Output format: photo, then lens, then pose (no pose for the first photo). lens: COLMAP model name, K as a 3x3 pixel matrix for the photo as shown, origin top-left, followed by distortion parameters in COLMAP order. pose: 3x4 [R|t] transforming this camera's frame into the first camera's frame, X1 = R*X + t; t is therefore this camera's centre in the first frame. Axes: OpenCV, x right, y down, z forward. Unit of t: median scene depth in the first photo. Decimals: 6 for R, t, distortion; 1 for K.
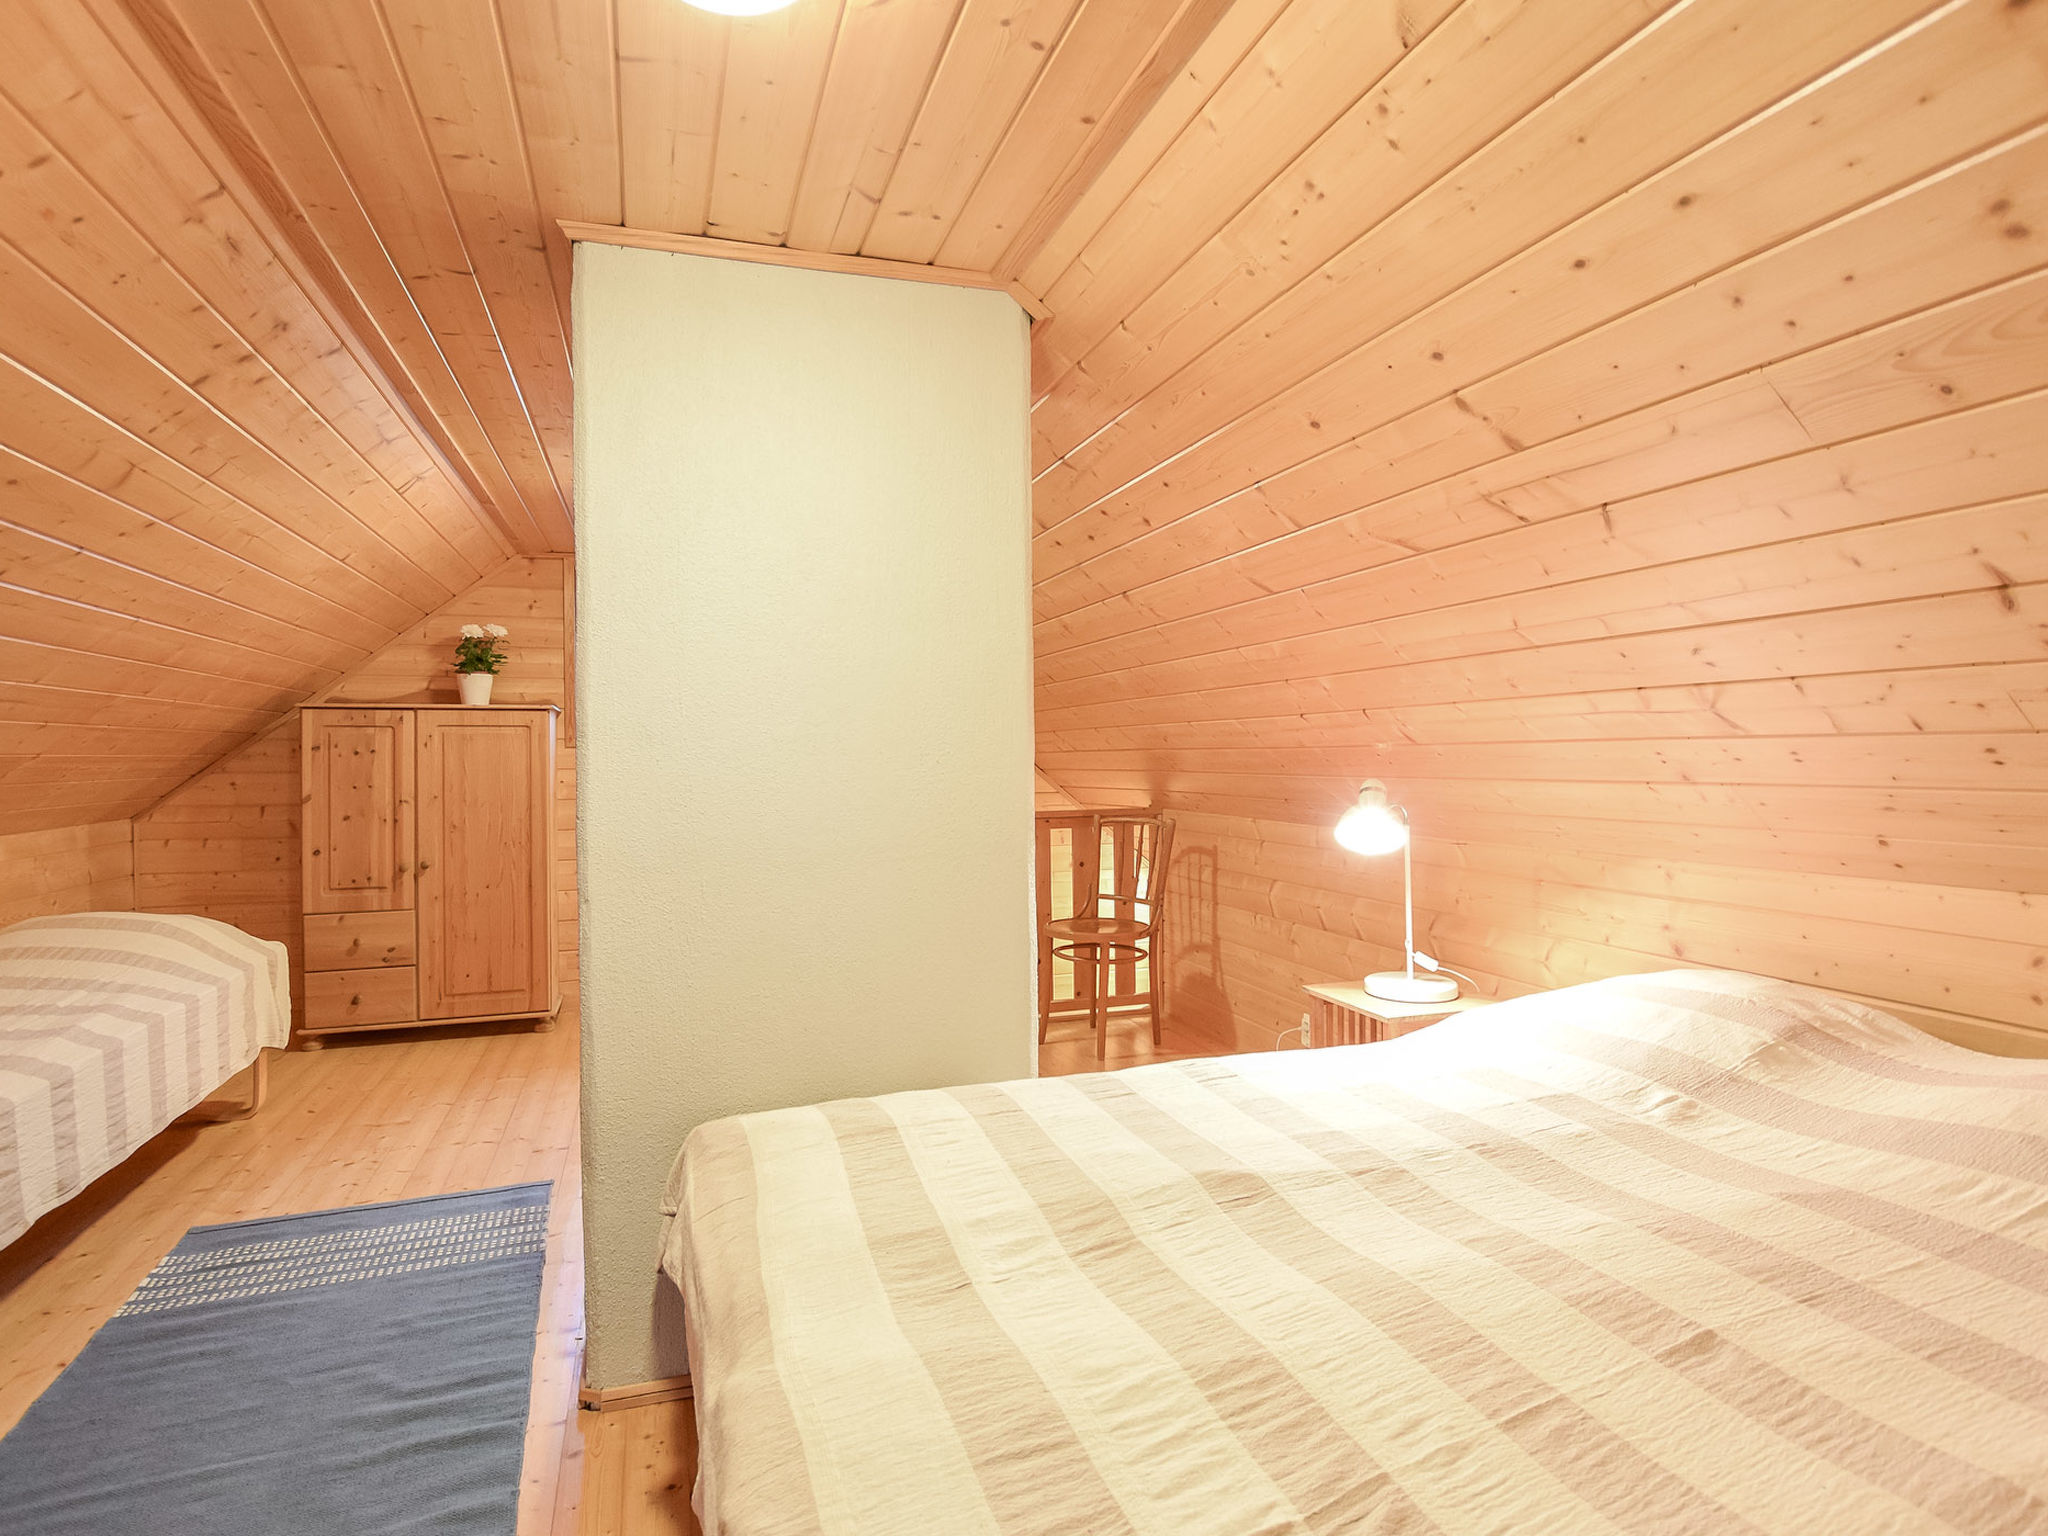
lens RADIAL K [[1019.0, 0, 1014.0], [0, 1019.0, 759.4], [0, 0, 1]] dist [-0.012884, 0.002814]
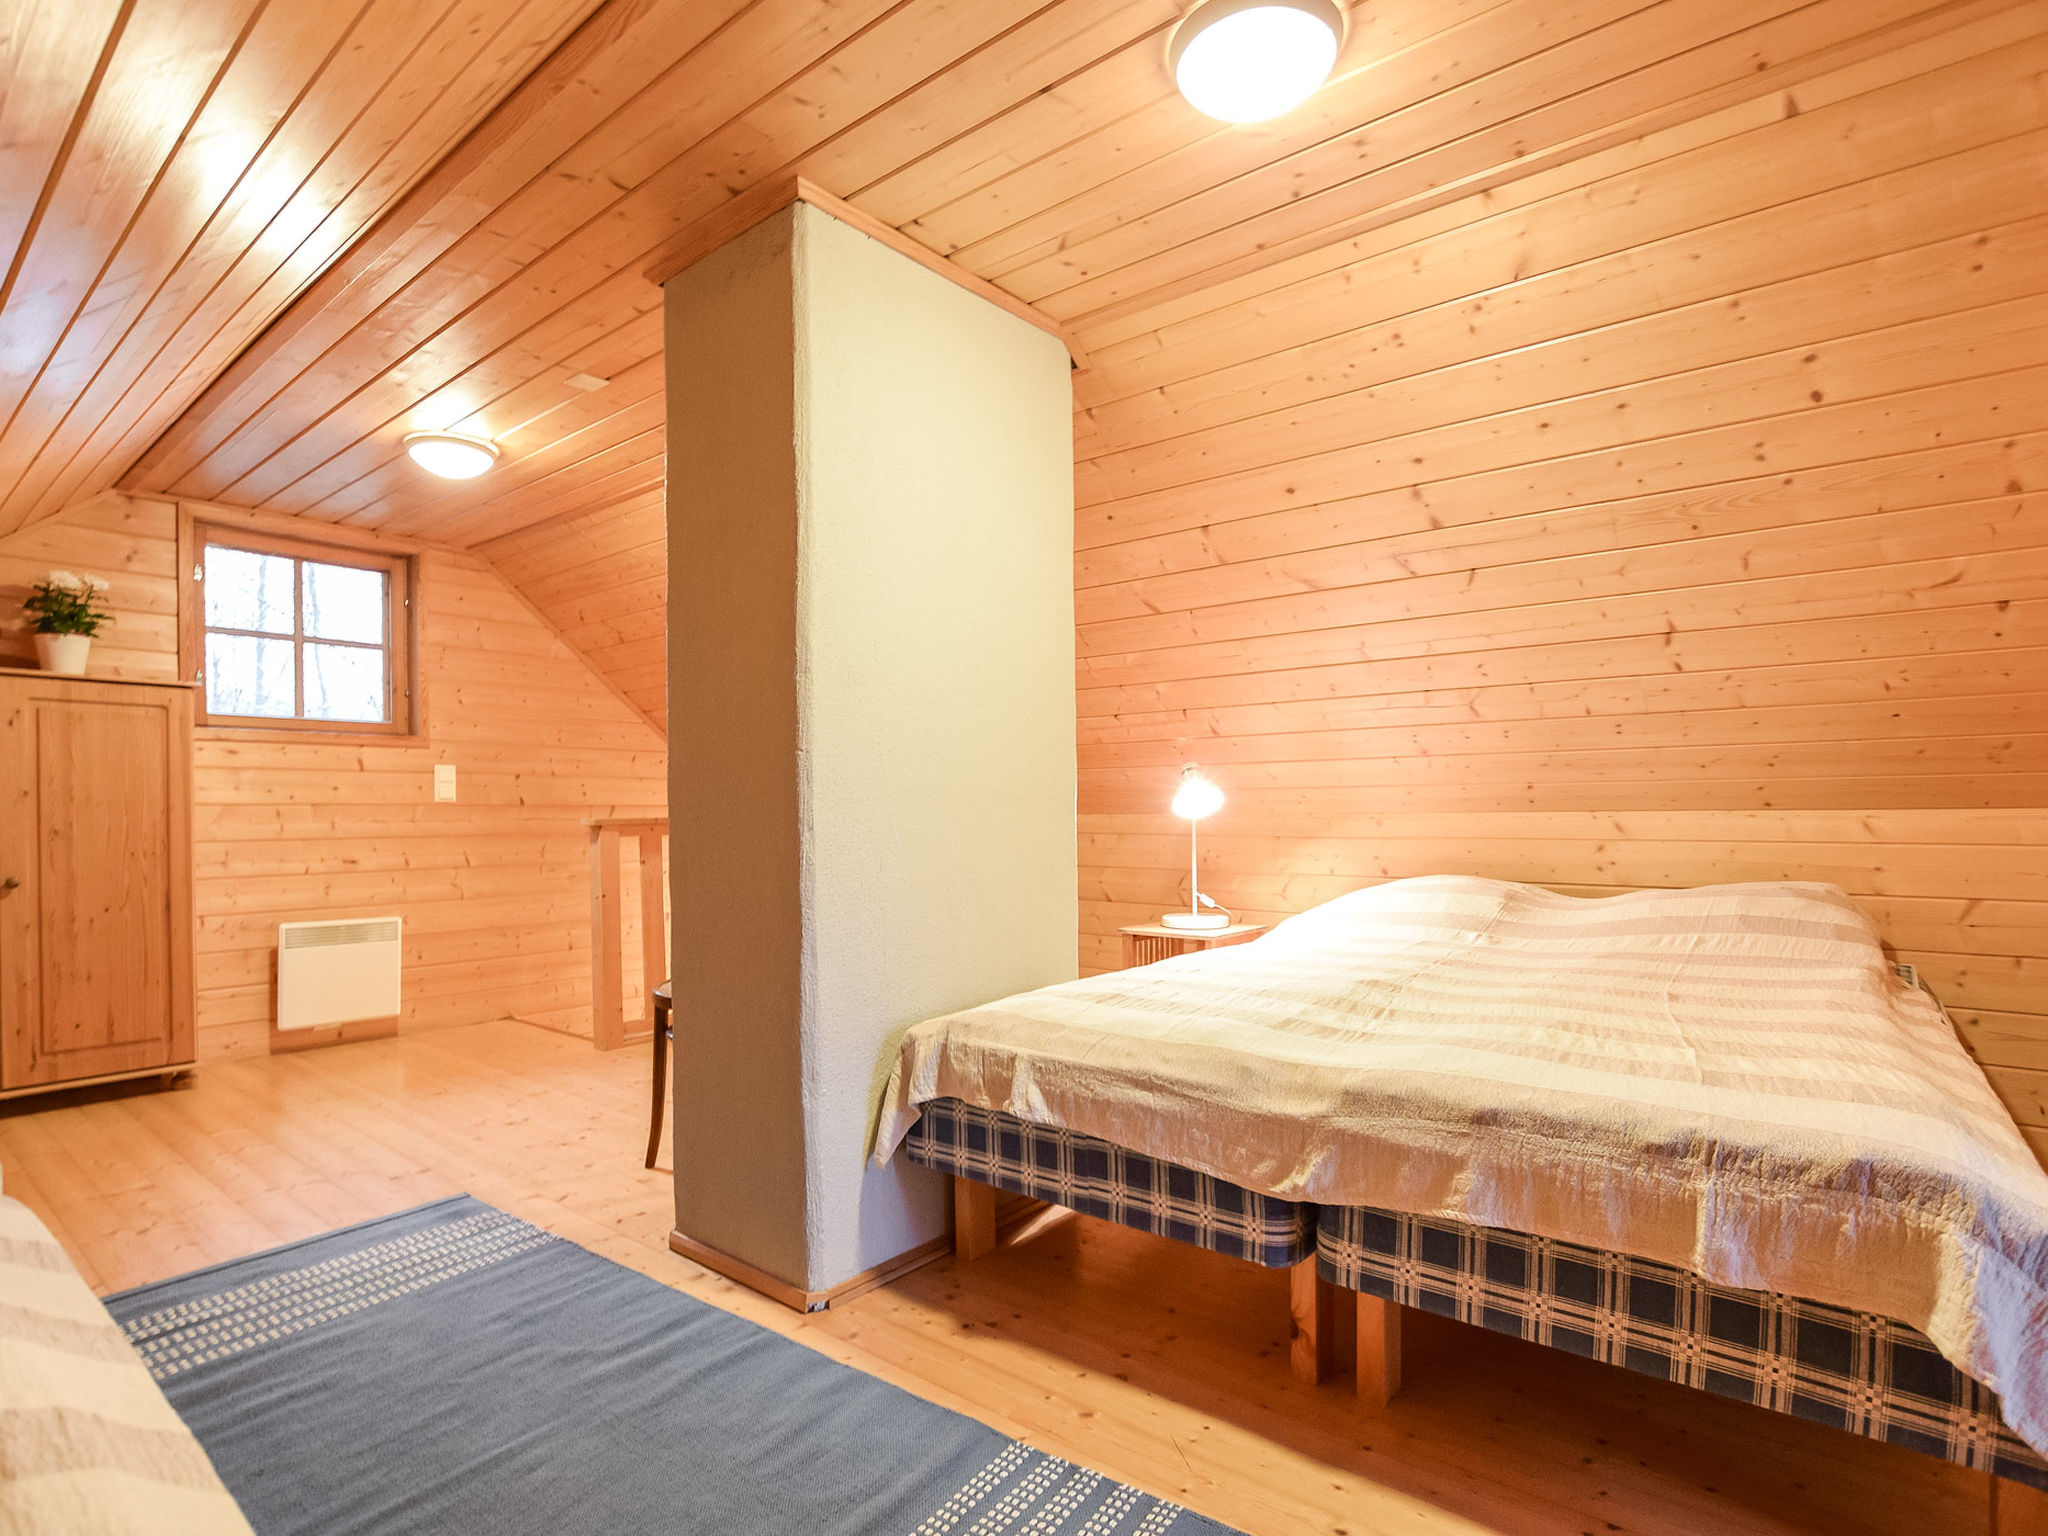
lens RADIAL K [[1019.0, 0, 938.7], [0, 1019.0, 815.5], [0, 0, 1]] dist [-0.012884, 0.002814]
pose [[0.860582, 0.002107, 0.509308, -0.600754], [-0.000257, 0.999993, -0.003703, 0.092419], [-0.509312, 0.003056, 0.860576, 0.016098]]
